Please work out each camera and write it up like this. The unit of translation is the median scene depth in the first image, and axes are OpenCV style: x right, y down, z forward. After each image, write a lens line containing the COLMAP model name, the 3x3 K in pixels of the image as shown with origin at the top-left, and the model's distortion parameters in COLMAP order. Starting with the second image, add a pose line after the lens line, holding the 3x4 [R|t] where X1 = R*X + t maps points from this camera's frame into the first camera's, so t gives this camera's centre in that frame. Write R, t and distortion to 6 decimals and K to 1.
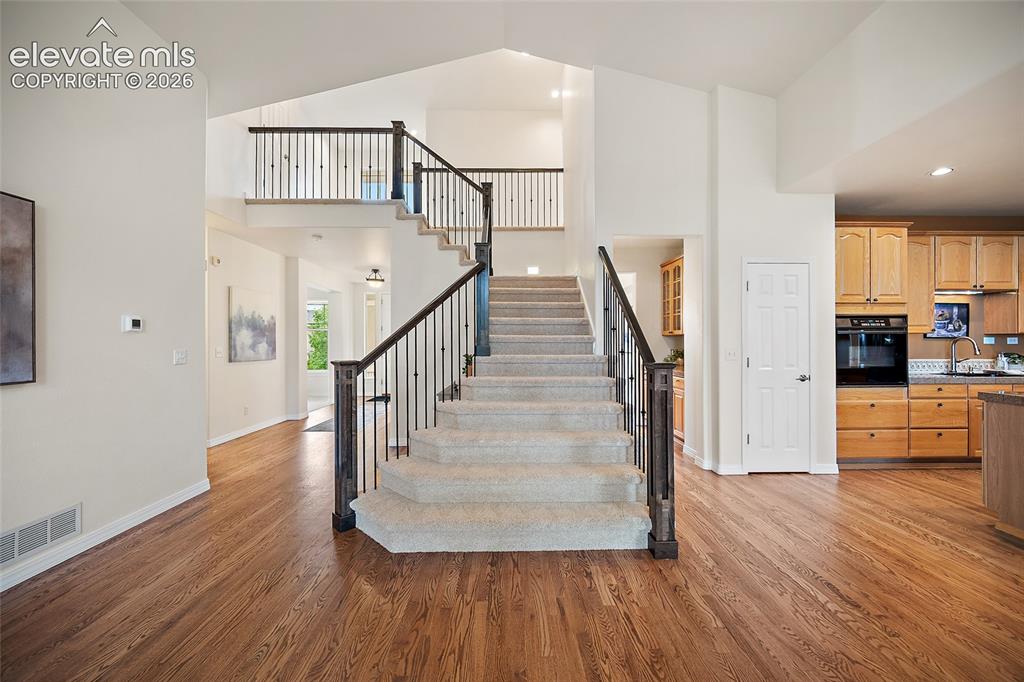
lens RADIAL K [[407.5, 0, 514.6], [0, 407.5, 338.9], [0, 0, 1]] dist [-0.000962, -0.000124]
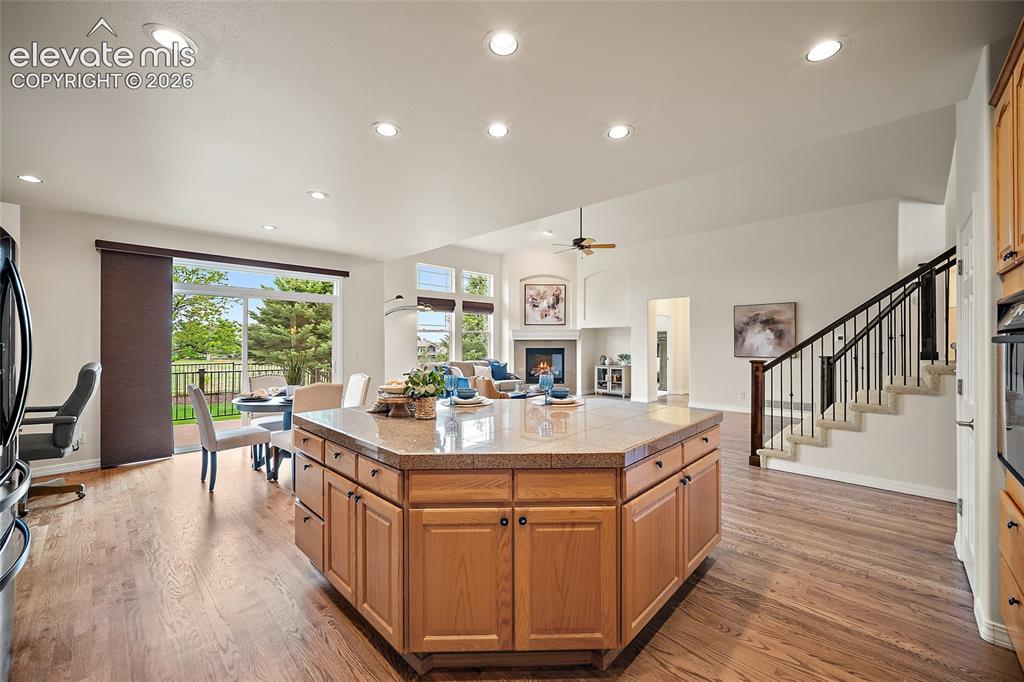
lens RADIAL K [[407.5, 0, 514.6], [0, 407.5, 338.9], [0, 0, 1]] dist [-0.000962, -0.000124]
pose [[-0.697974, -0.008250, -0.716076, 1.836385], [-0.000743, 0.999941, -0.010797, -0.005880], [0.716123, -0.007004, -0.697939, 1.147648]]
